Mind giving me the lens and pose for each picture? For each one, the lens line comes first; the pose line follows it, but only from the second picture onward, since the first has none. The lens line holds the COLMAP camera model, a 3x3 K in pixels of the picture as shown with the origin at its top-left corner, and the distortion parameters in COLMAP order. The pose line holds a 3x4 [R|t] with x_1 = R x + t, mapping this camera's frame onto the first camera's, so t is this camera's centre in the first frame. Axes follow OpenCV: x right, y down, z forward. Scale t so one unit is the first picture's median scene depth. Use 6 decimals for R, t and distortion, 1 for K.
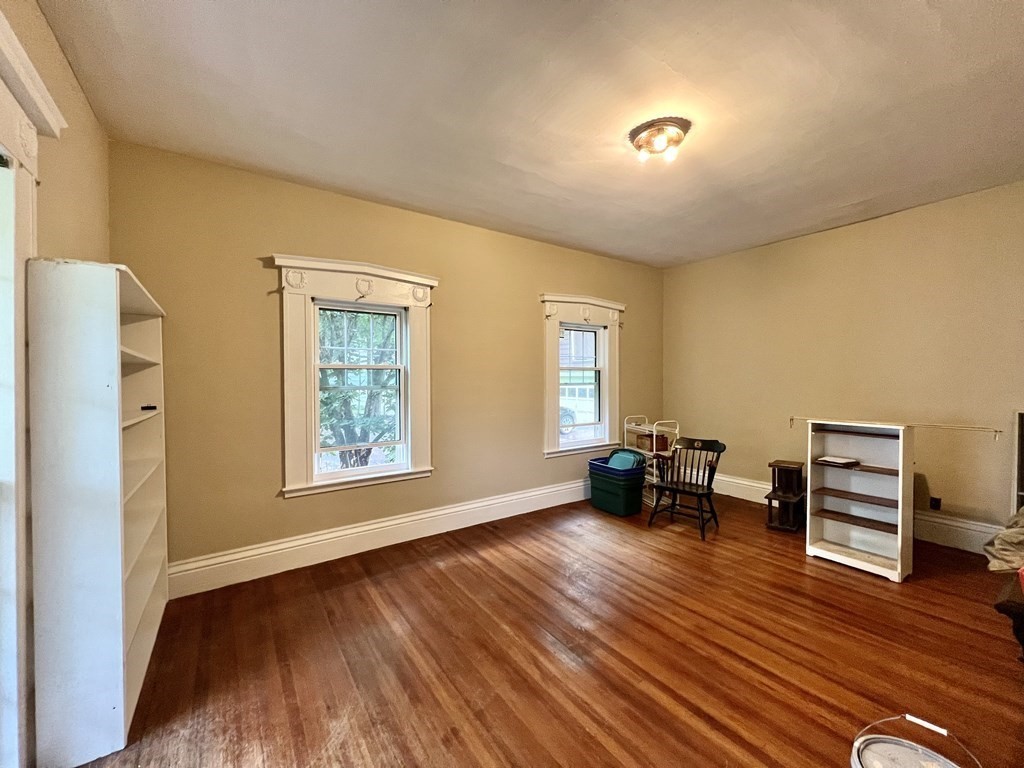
lens RADIAL K [[415.2, 0, 512.8], [0, 415.2, 384.9], [0, 0, 1]] dist [0.003910, 0.000535]
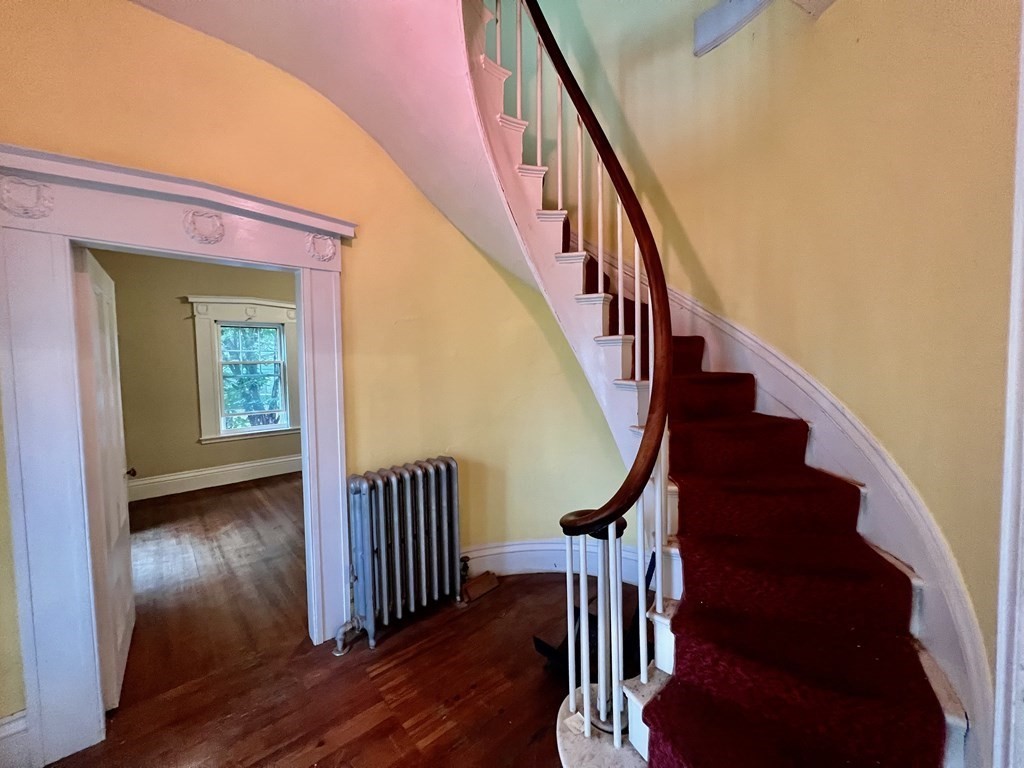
lens RADIAL K [[415.2, 0, 511.6], [0, 415.2, 382.7], [0, 0, 1]] dist [0.003910, 0.000535]
pose [[0.992945, -0.021294, 0.116652, 0.359968], [0.017284, 0.999228, 0.035279, -0.004655], [-0.117313, -0.033014, 0.992546, -0.574398]]
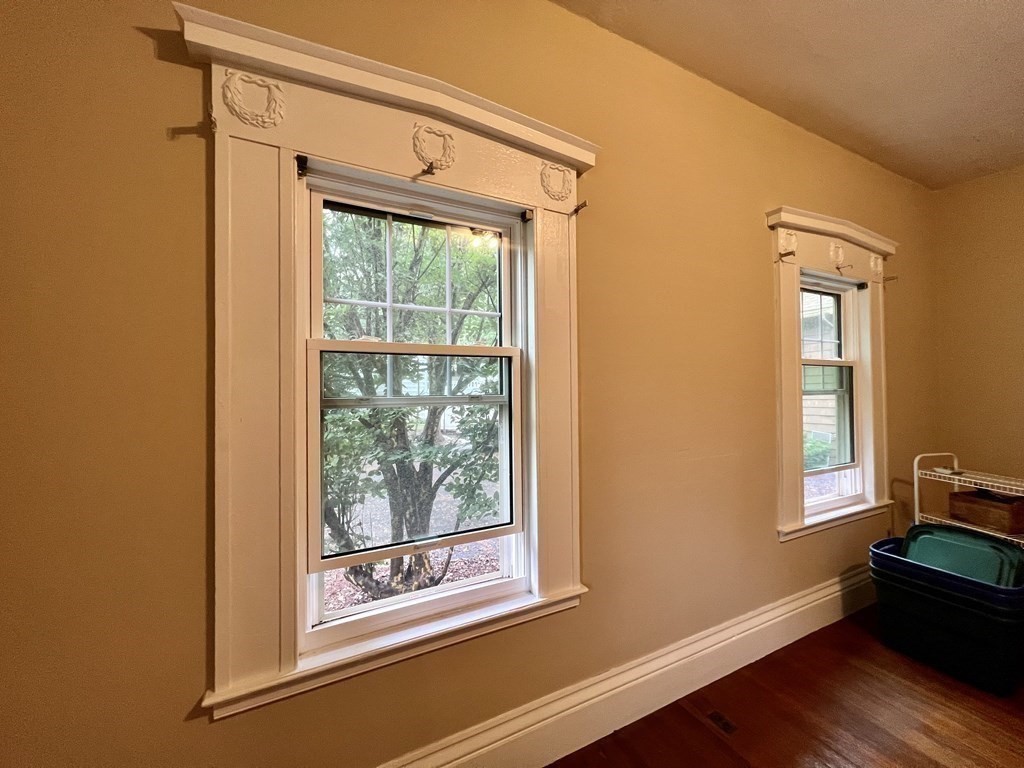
lens RADIAL K [[415.2, 0, 514.5], [0, 415.2, 384.1], [0, 0, 1]] dist [0.003910, 0.000535]
pose [[0.992235, -0.007779, -0.124130, -0.190746], [0.004067, 0.999538, -0.030126, 0.002524], [0.124307, 0.029387, 0.991809, 0.510745]]
